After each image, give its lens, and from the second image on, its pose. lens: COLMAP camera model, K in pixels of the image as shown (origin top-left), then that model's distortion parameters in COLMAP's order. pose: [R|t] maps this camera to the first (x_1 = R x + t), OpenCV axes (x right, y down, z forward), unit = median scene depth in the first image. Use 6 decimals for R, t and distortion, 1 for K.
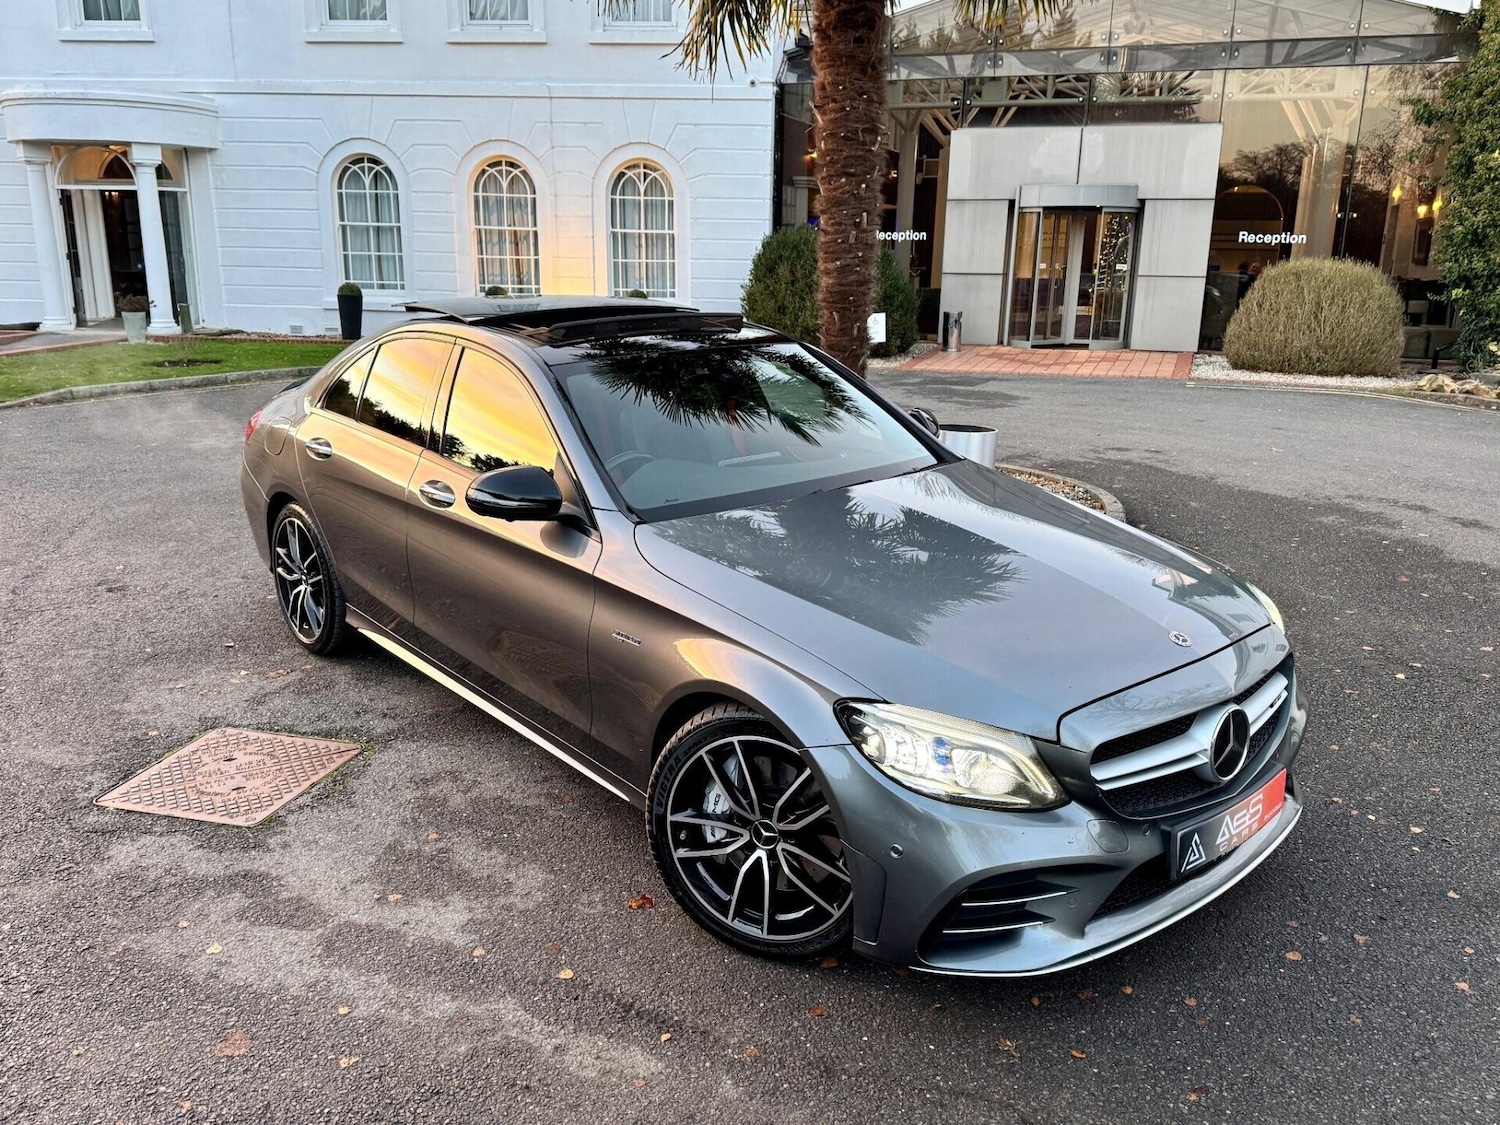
lens RADIAL K [[1187.4, 0, 749.6], [0, 1187.4, 567.4], [0, 0, 1]] dist [0.036567, -0.044108]
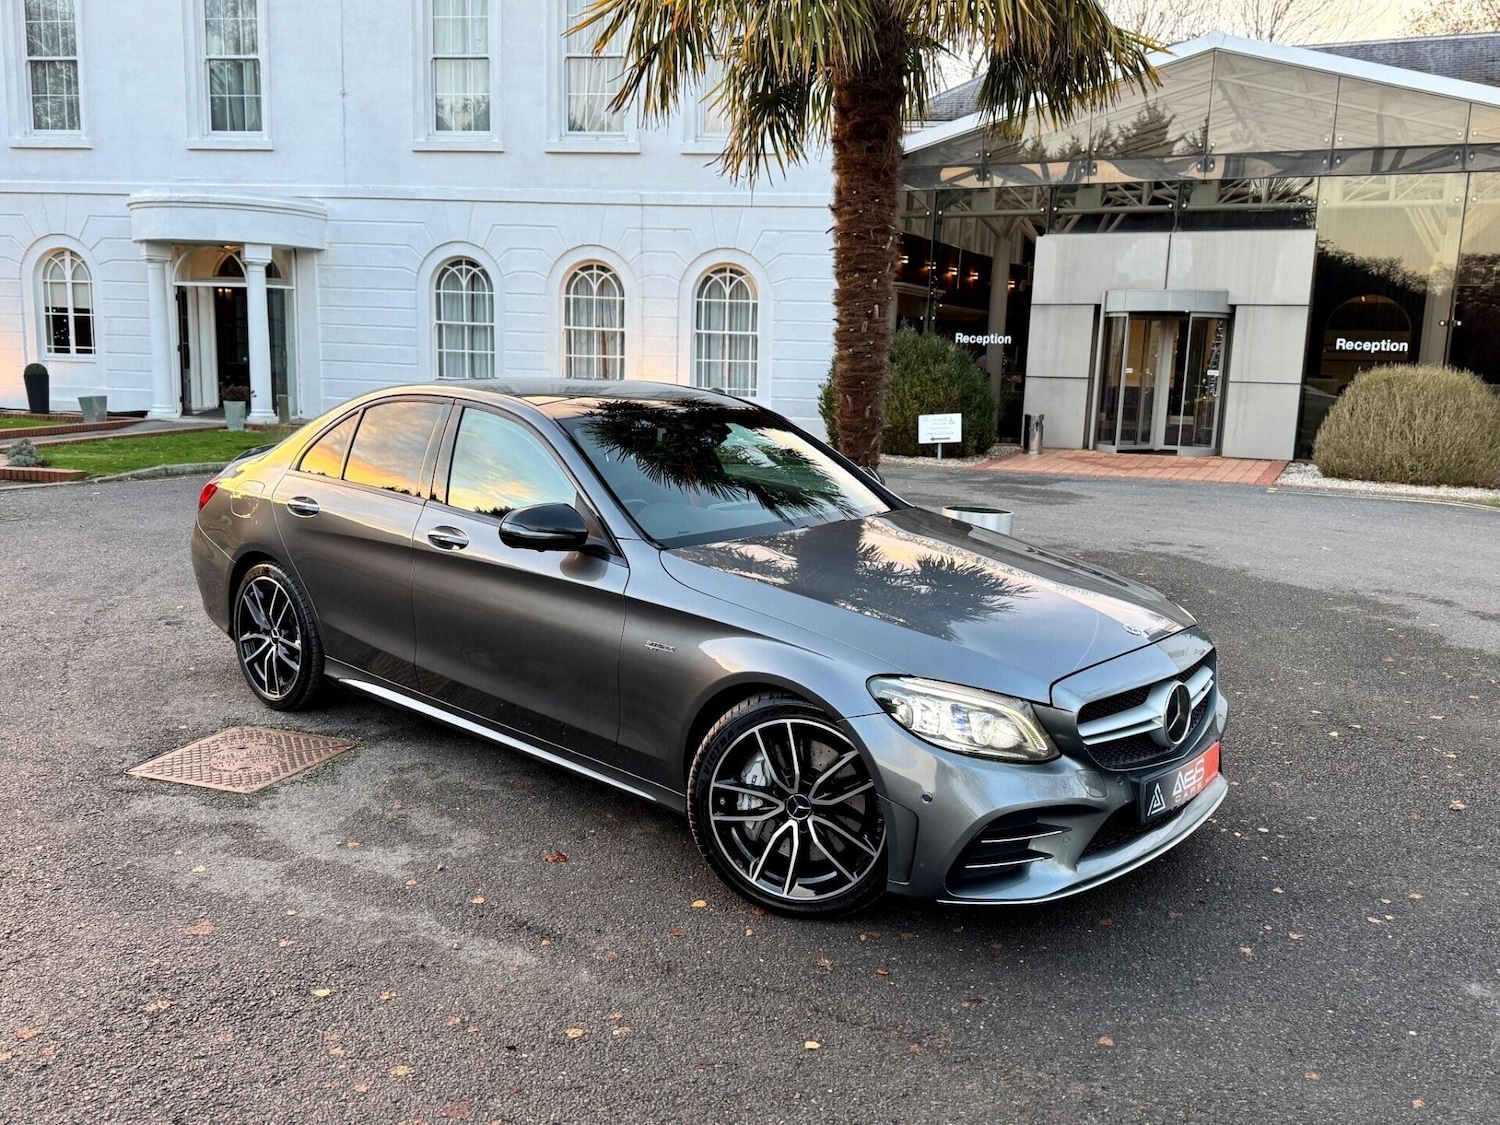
lens RADIAL K [[1250.5, 0, 749.9], [0, 1250.5, 569.1], [0, 0, 1]] dist [0.126686, -0.228450]
pose [[0.995473, 0.029024, -0.090501, 0.039182], [-0.037563, 0.994852, -0.094122, 0.021034], [0.087303, 0.097095, 0.991439, -0.047120]]
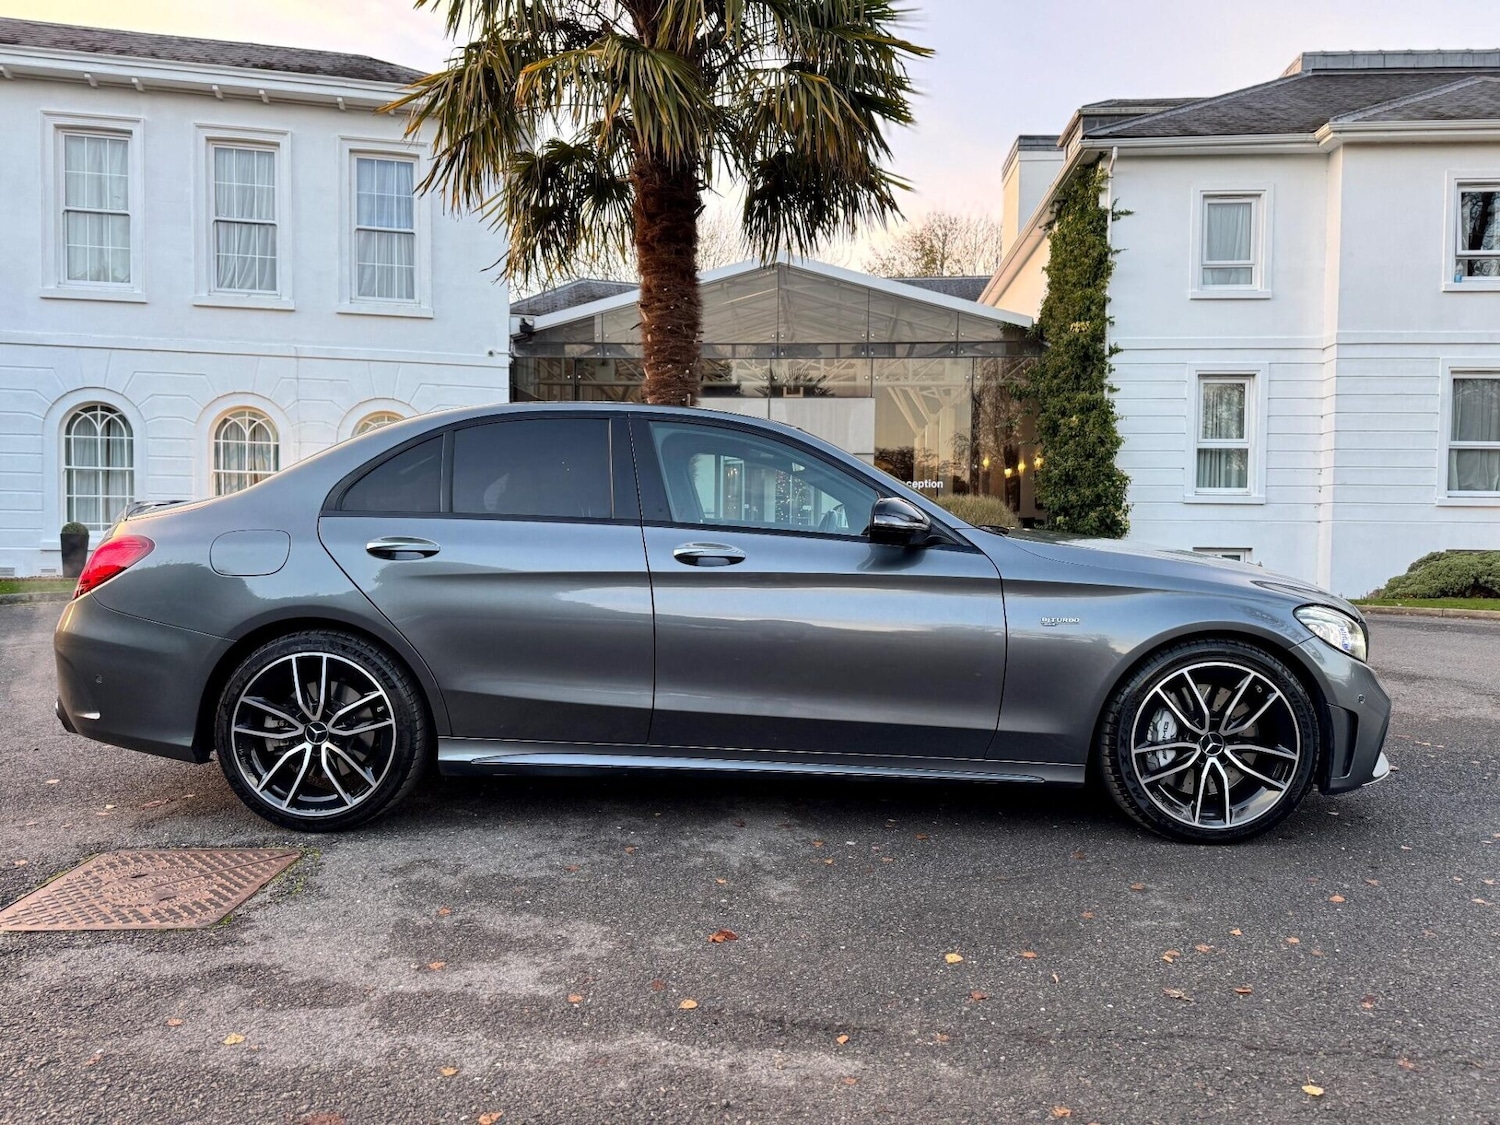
lens RADIAL K [[1047.9, 0, 756.1], [0, 1047.9, 569.2], [0, 0, 1]] dist [0.033355, -0.038632]
pose [[0.956781, -0.016867, 0.290320, -0.057090], [0.080724, 0.974488, -0.209420, 0.034627], [-0.279381, 0.223805, 0.933733, 0.034654]]
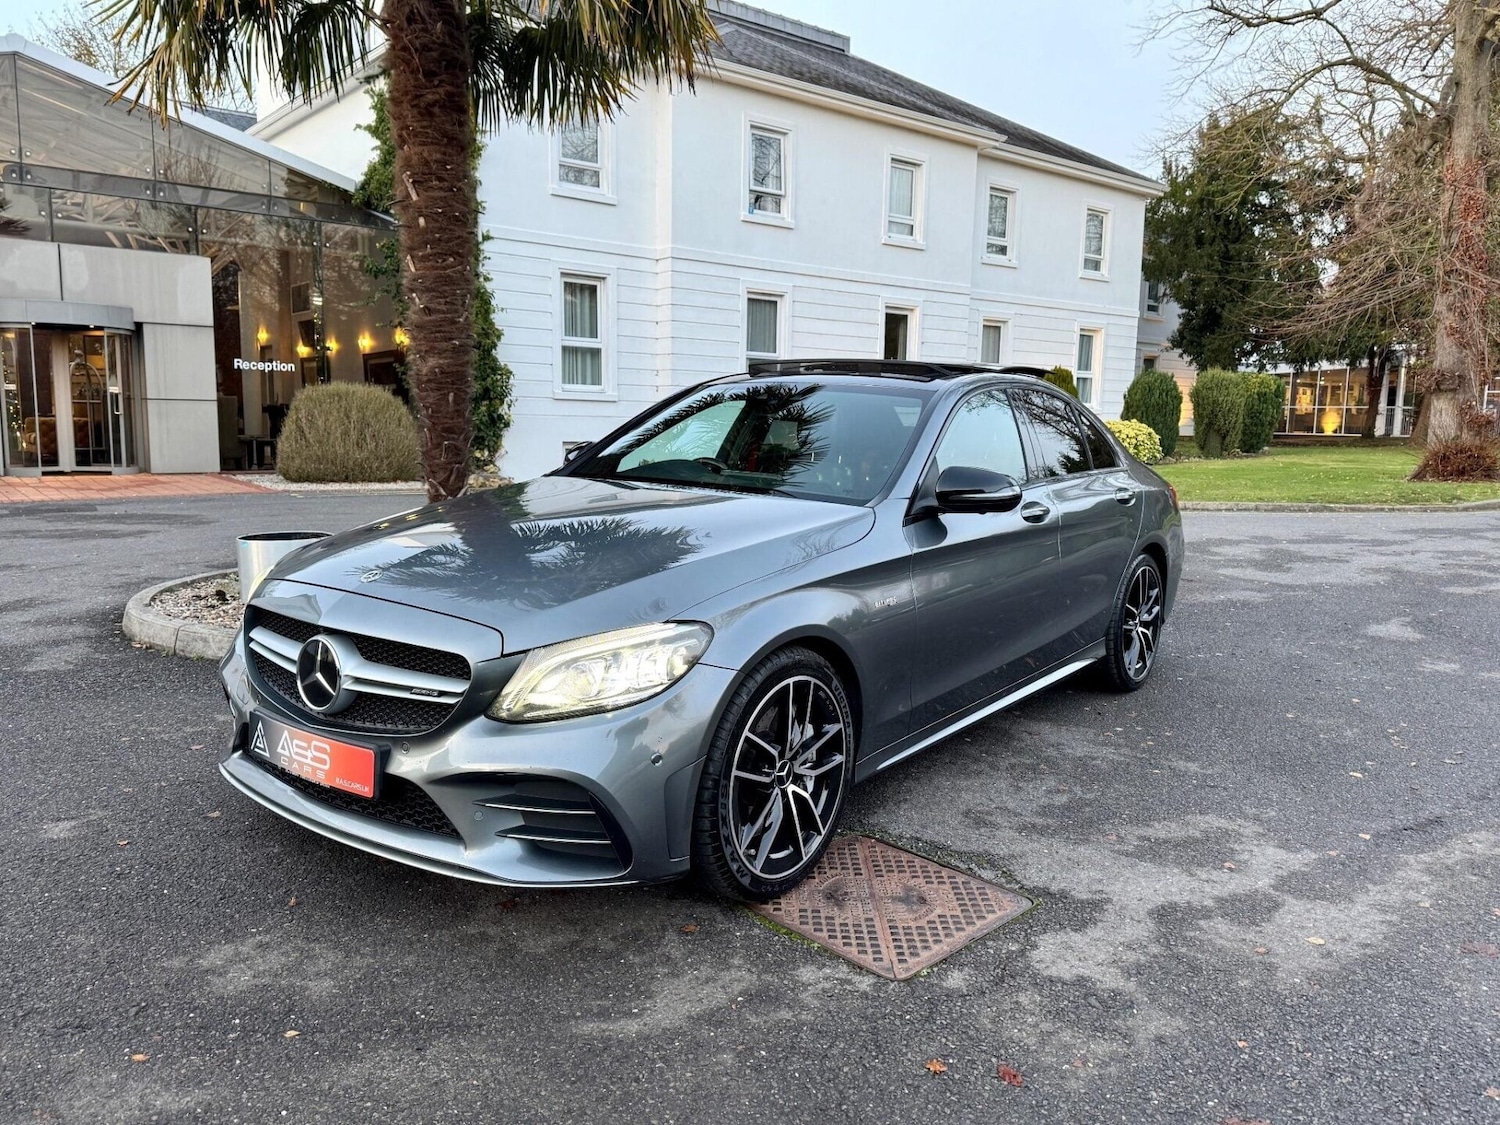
lens RADIAL K [[1106.6, 0, 744.5], [0, 1106.6, 571.7], [0, 0, 1]] dist [0.097058, -0.155185]
pose [[0.500860, -0.124786, 0.856486, -0.258383], [0.216293, 0.976202, 0.015743, -0.016434], [-0.838067, 0.177366, 0.515931, 0.156005]]
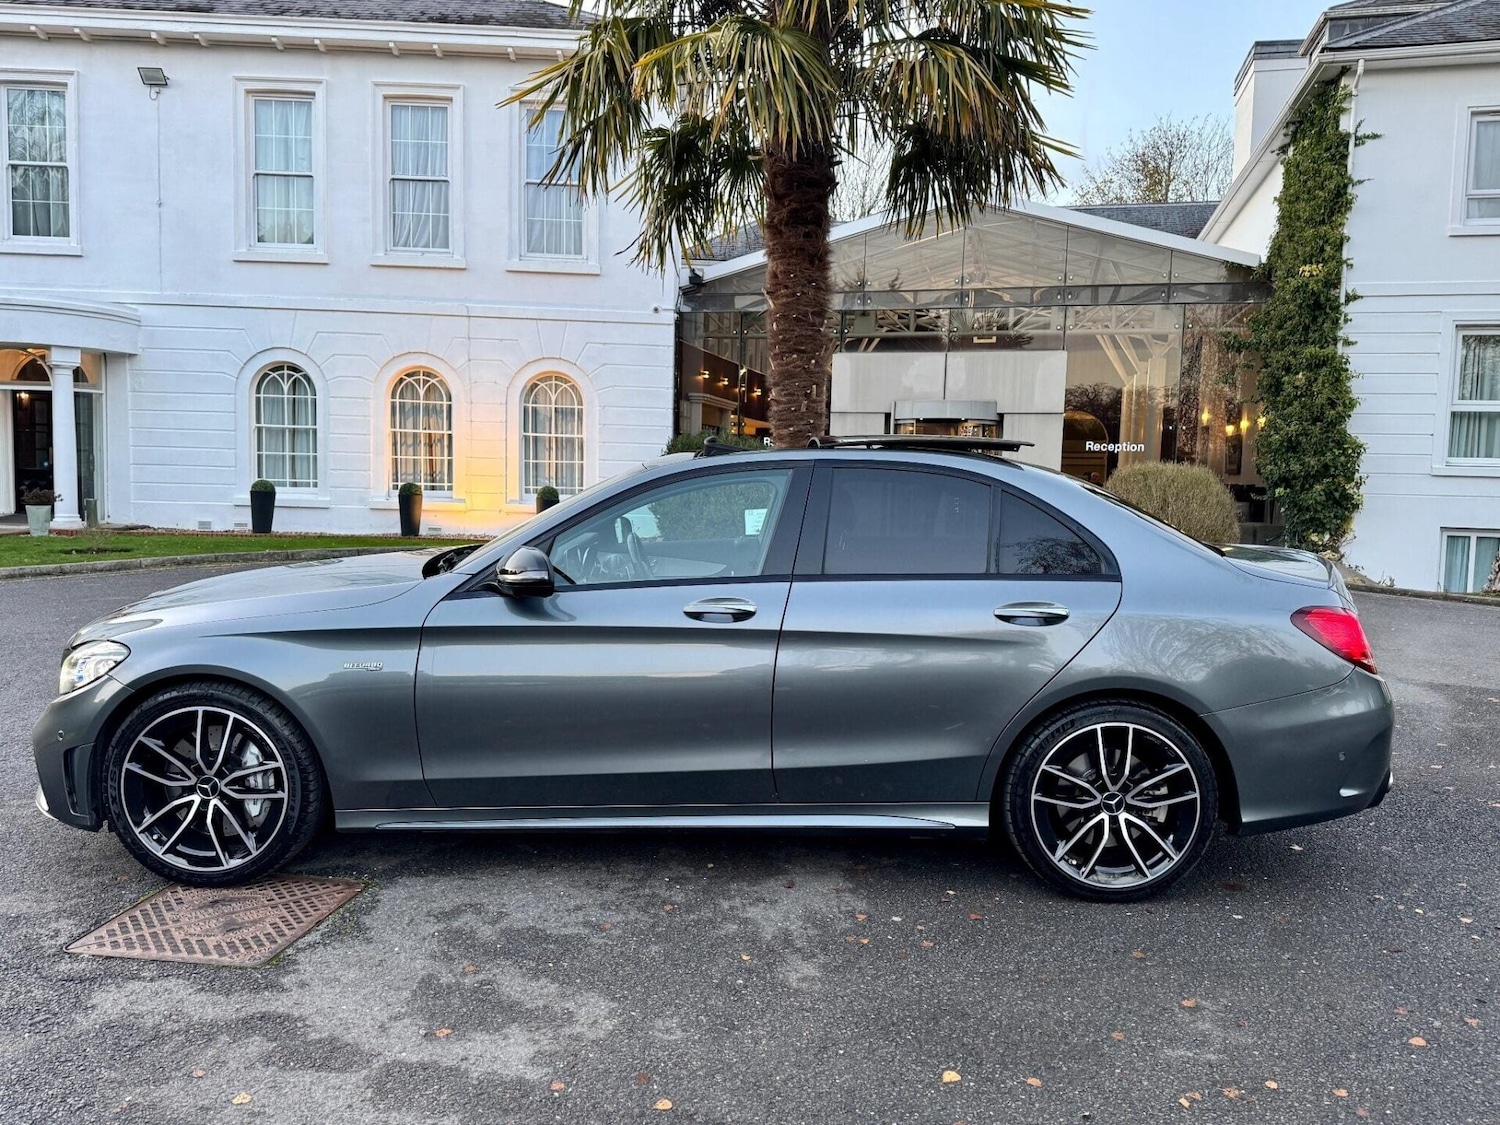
lens RADIAL K [[1115.8, 0, 754.8], [0, 1115.8, 560.9], [0, 0, 1]] dist [0.033115, -0.037664]
pose [[0.993047, -0.001157, 0.117715, -0.032423], [0.022506, 0.983374, -0.180191, 0.017271], [-0.115550, 0.181587, 0.976563, 0.019781]]
